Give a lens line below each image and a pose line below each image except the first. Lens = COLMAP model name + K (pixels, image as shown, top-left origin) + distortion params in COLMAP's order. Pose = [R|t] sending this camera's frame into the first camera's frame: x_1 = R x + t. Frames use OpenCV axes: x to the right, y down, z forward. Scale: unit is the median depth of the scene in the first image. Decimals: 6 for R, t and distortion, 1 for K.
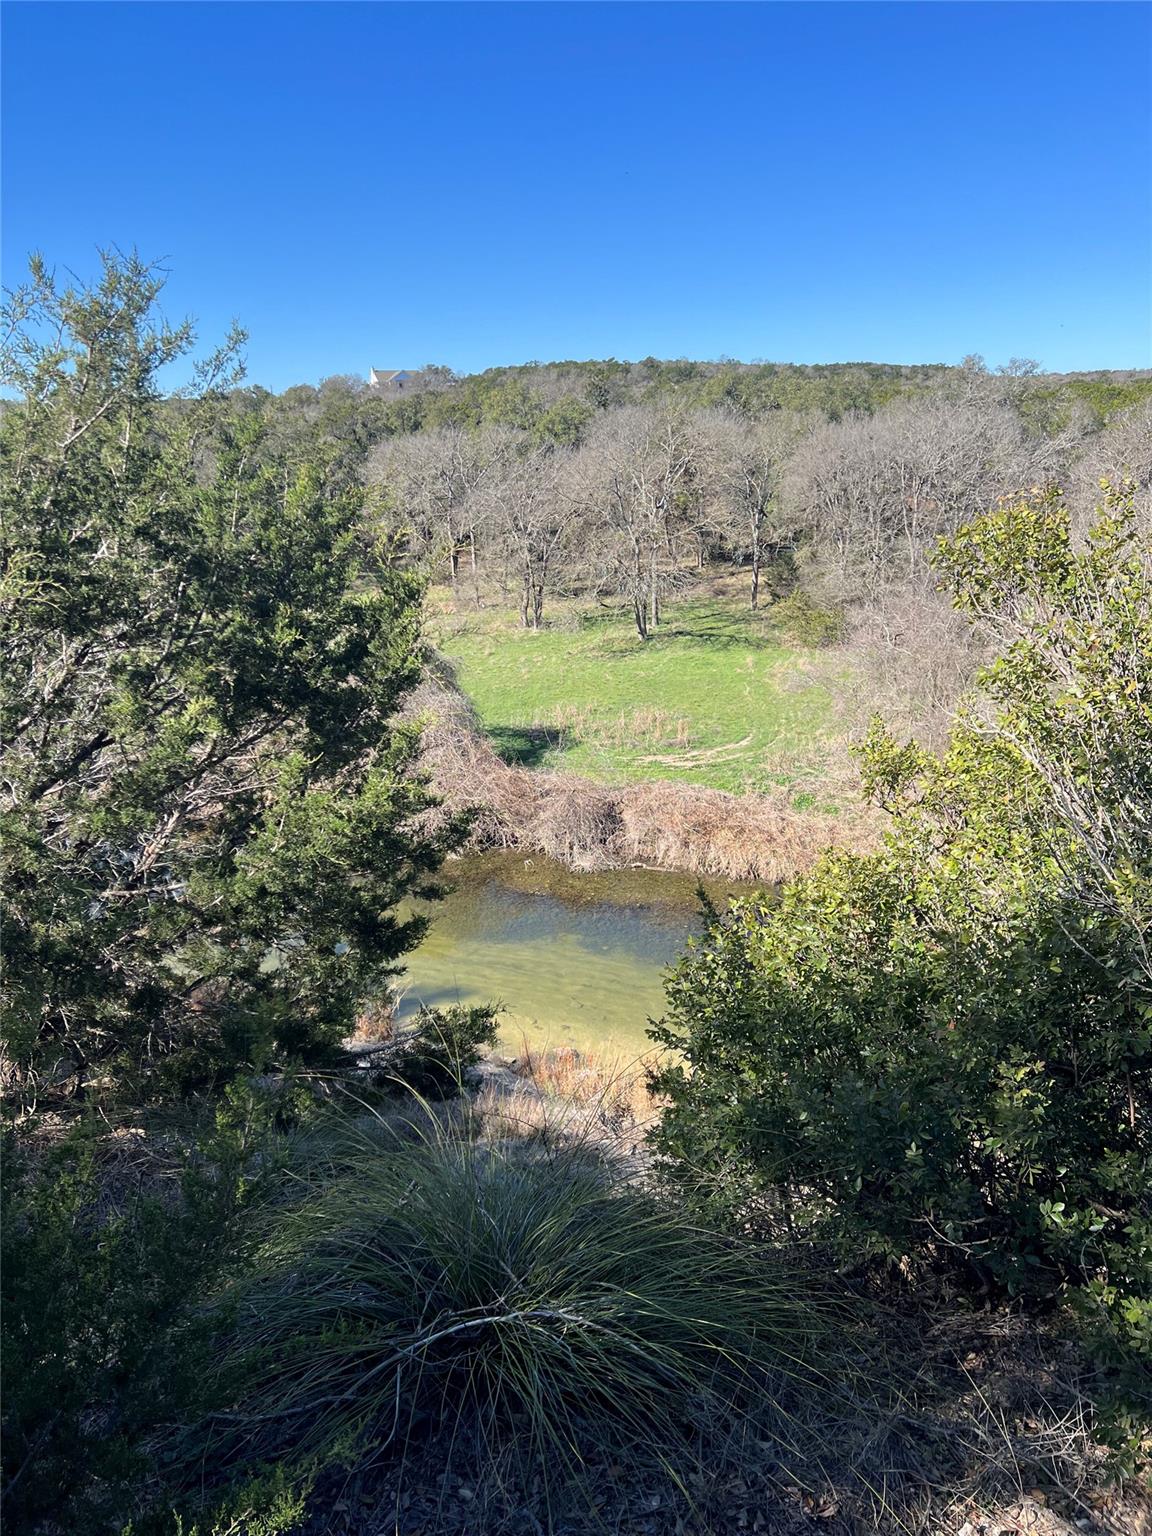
lens RADIAL K [[1162.9, 0, 562.8], [0, 1162.9, 769.1], [0, 0, 1]] dist [0.097239, -0.129045]
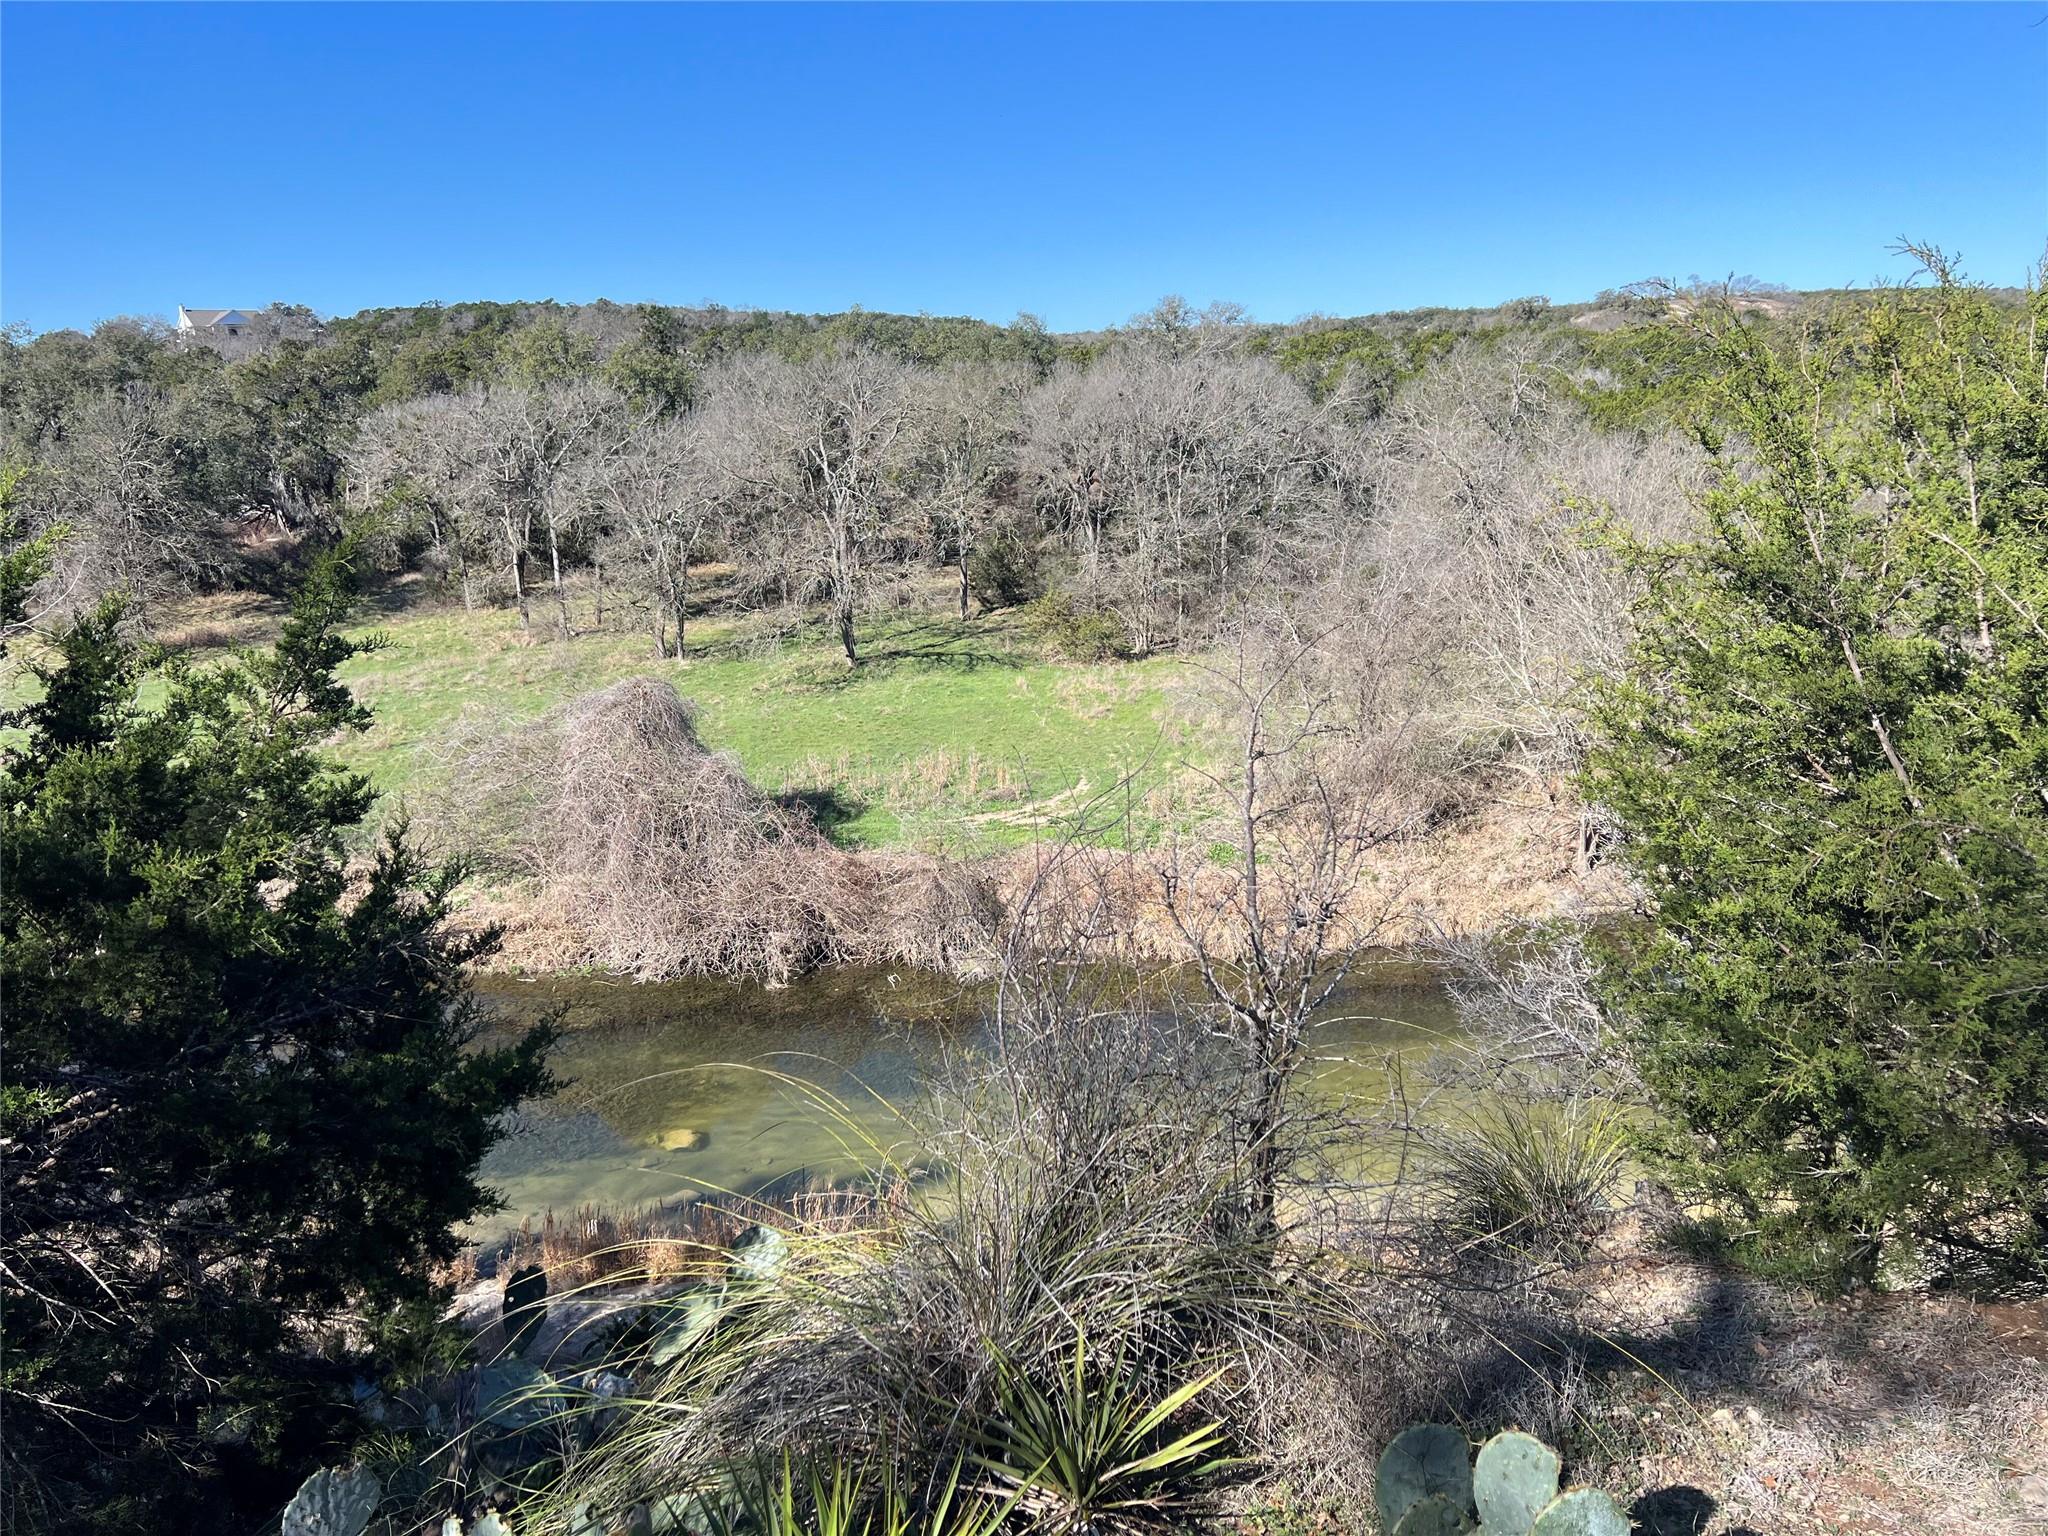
lens RADIAL K [[1555.5, 0, 1024.0], [0, 1555.5, 768.0], [0, 0, 1]] dist [0.086249, -0.133387]
pose [[0.943555, -0.081760, 0.320967, -0.446082], [0.097539, 0.994672, -0.033363, -0.011657], [-0.316529, 0.062787, 0.946502, 0.137837]]
